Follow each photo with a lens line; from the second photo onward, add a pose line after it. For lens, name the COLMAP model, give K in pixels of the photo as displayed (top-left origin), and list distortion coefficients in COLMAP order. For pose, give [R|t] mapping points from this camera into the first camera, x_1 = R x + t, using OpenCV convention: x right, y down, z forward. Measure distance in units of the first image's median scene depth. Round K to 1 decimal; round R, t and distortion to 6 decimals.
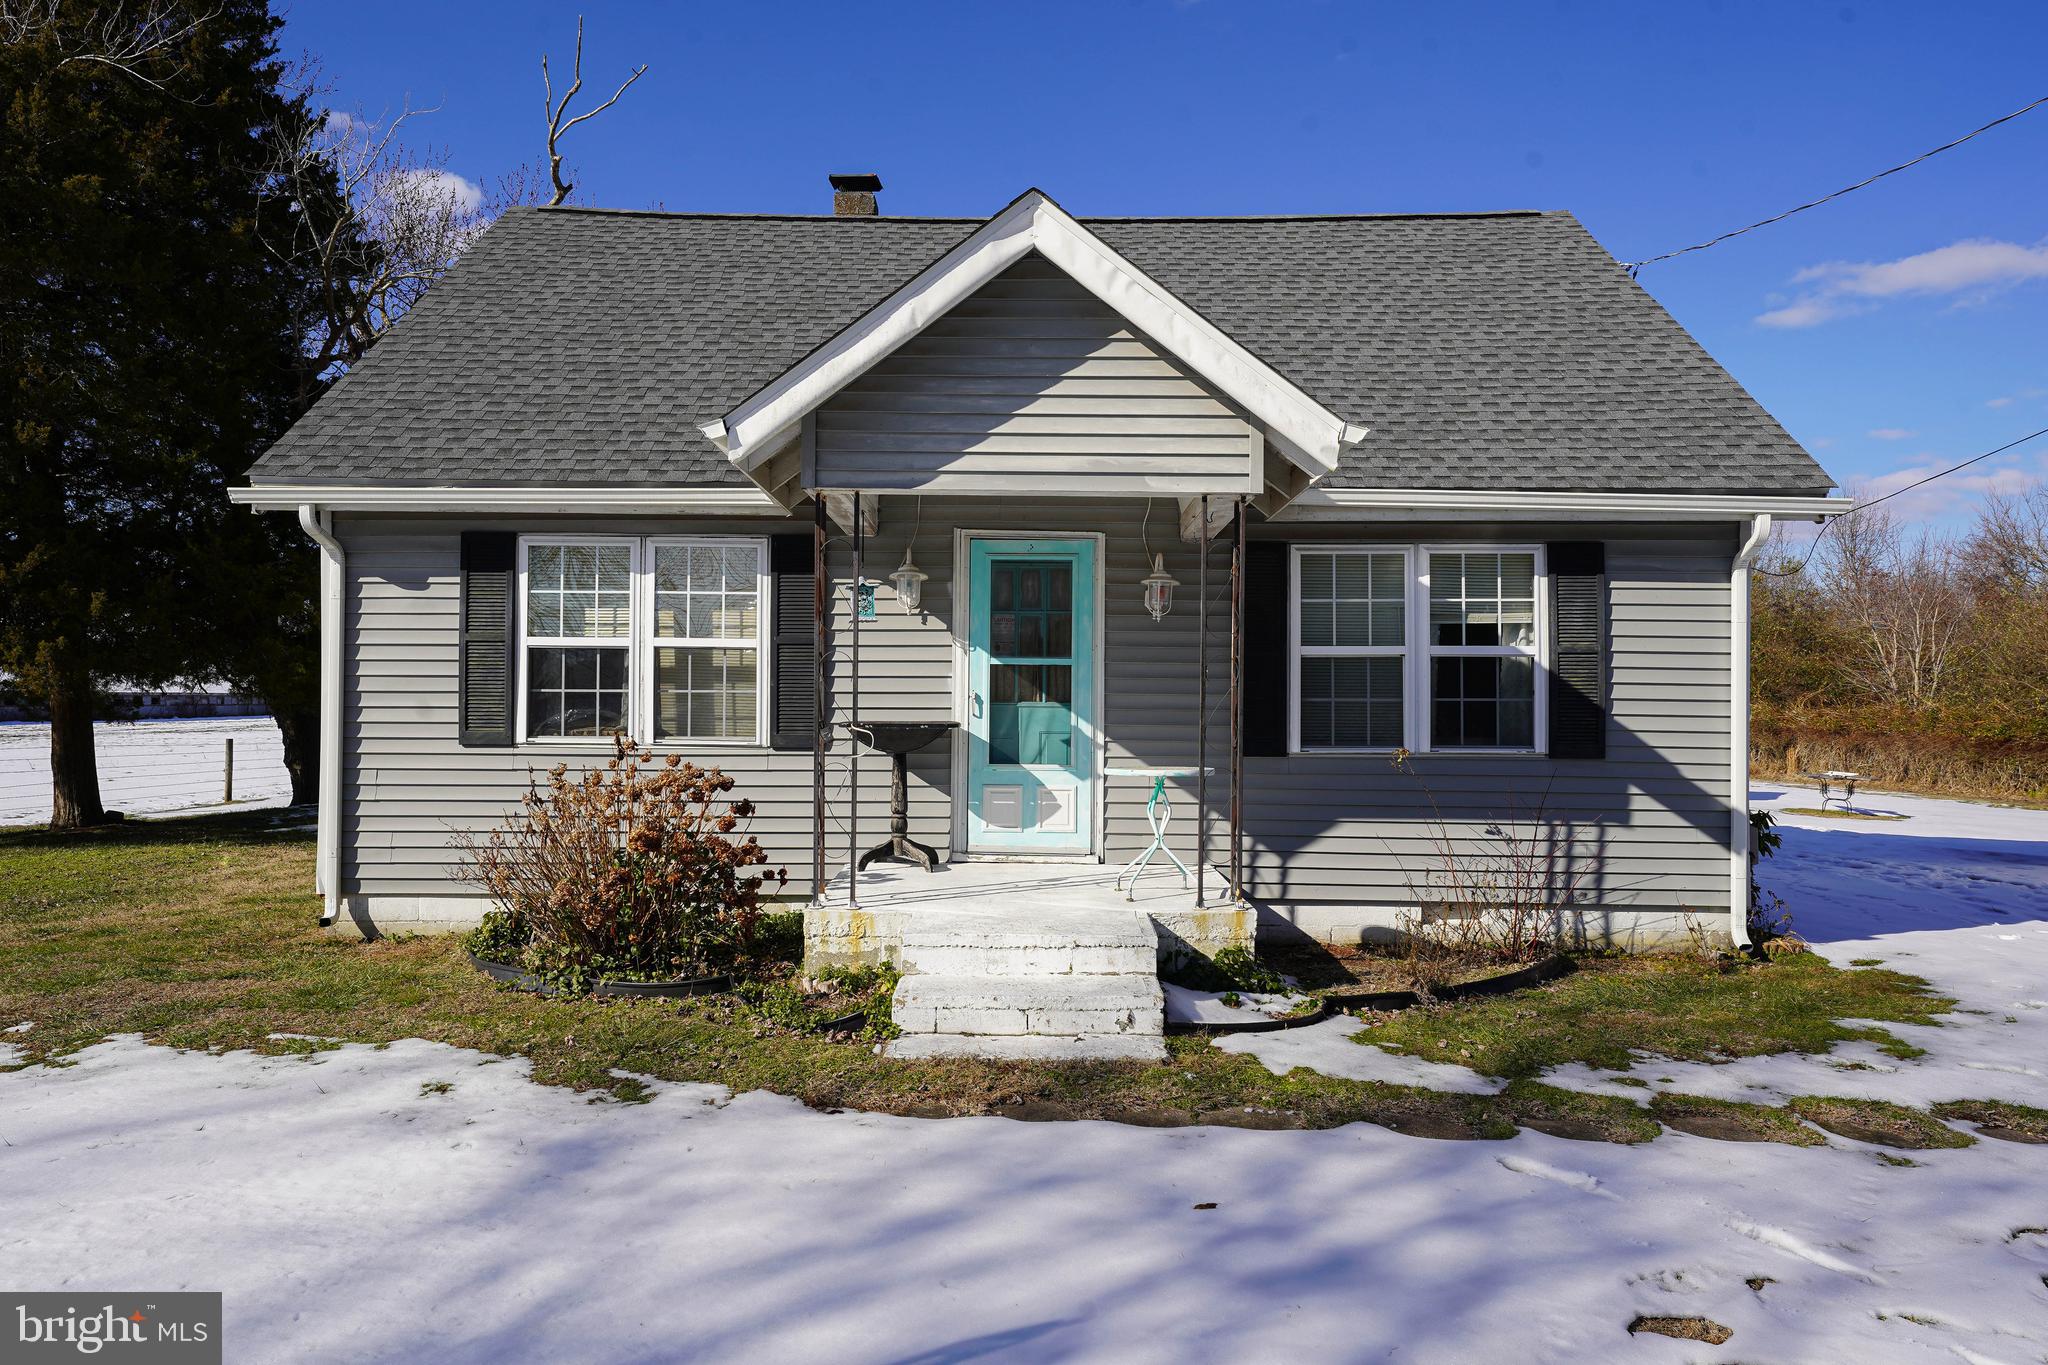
lens RADIAL K [[1346.6, 0, 1019.9], [0, 1346.6, 685.9], [0, 0, 1]] dist [0.012320, 0.000643]
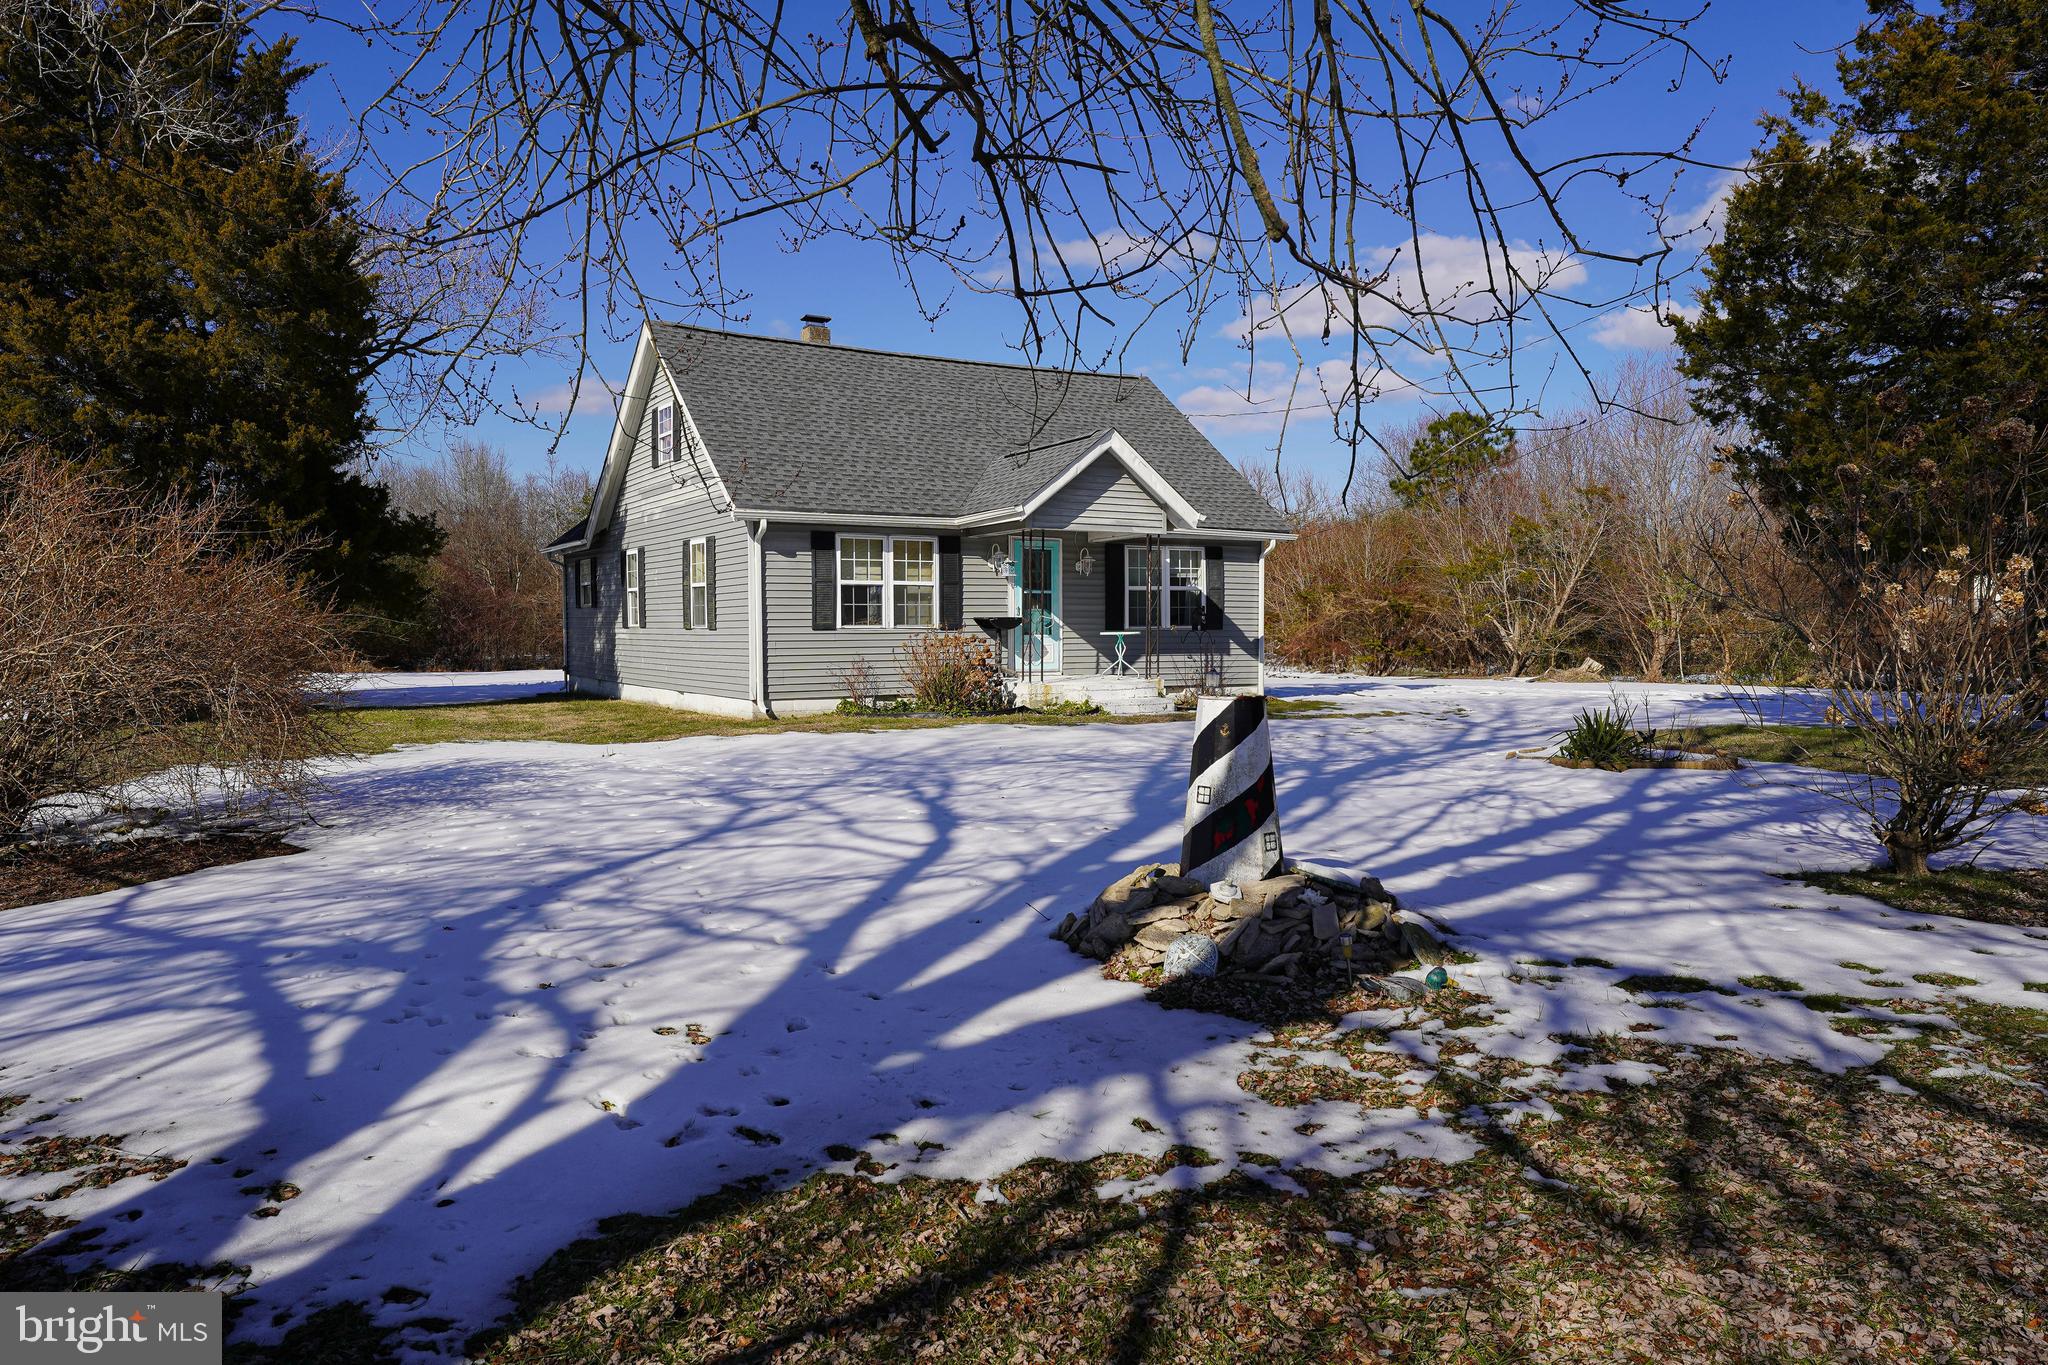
lens RADIAL K [[1346.6, 0, 1026.1], [0, 1346.6, 681.2], [0, 0, 1]] dist [0.012320, 0.000643]
pose [[0.854703, -0.031228, 0.518176, -1.254793], [0.001974, 0.998377, 0.056911, 0.004130], [-0.519113, -0.047619, 0.853378, -1.044913]]
